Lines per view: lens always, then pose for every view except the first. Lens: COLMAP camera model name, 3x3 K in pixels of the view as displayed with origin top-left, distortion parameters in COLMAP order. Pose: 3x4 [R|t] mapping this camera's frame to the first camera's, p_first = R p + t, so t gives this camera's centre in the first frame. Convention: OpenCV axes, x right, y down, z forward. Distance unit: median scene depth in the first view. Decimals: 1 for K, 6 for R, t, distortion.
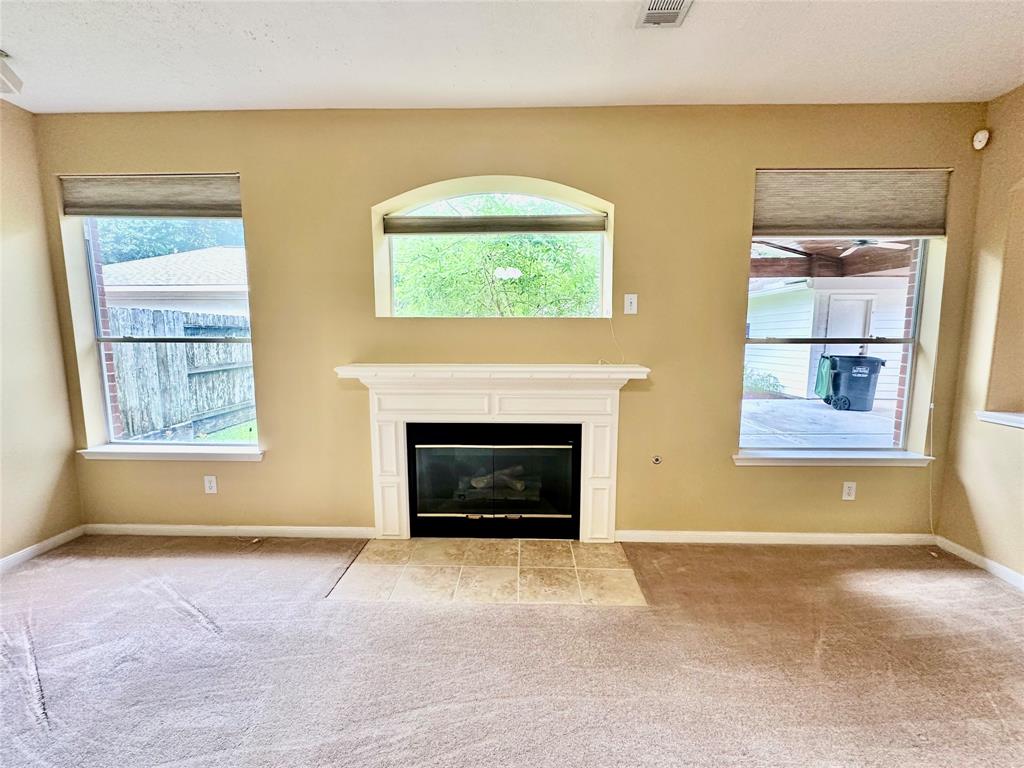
lens RADIAL K [[411.6, 0, 511.0], [0, 411.6, 380.7], [0, 0, 1]] dist [-0.004409, -0.000774]
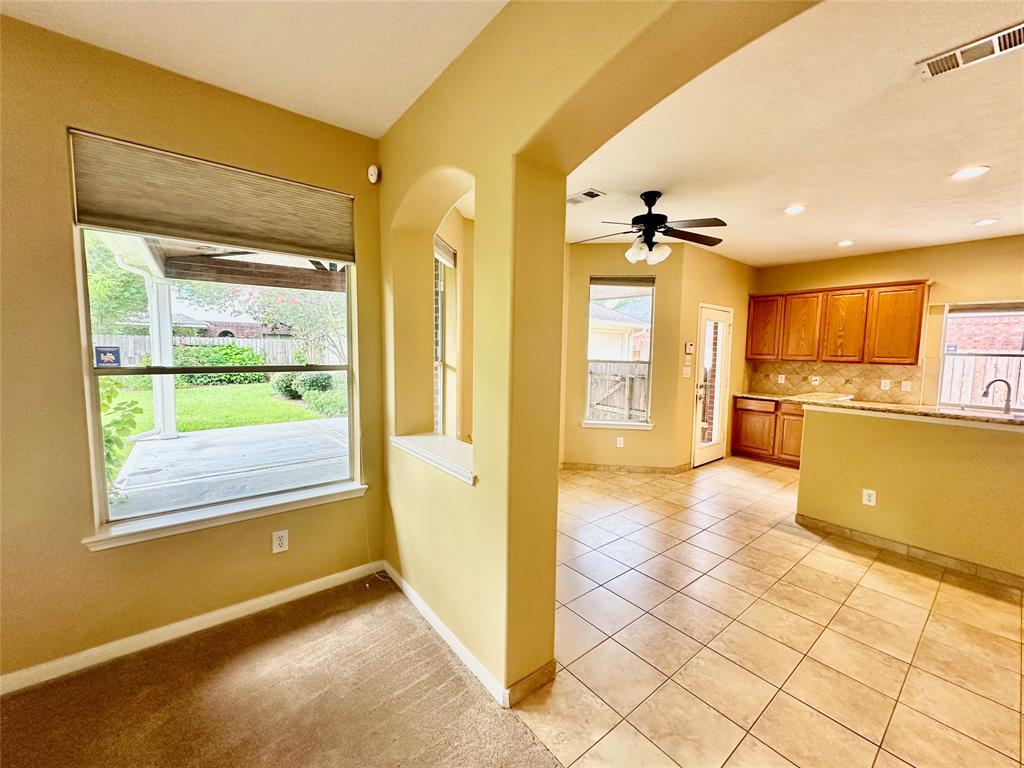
lens RADIAL K [[411.6, 0, 503.9], [0, 411.6, 385.7], [0, 0, 1]] dist [-0.004409, -0.000774]
pose [[0.766779, -0.040803, 0.640614, 0.688982], [0.057740, 0.998316, -0.005524, -0.030860], [-0.639310, 0.041225, 0.767844, 0.013788]]
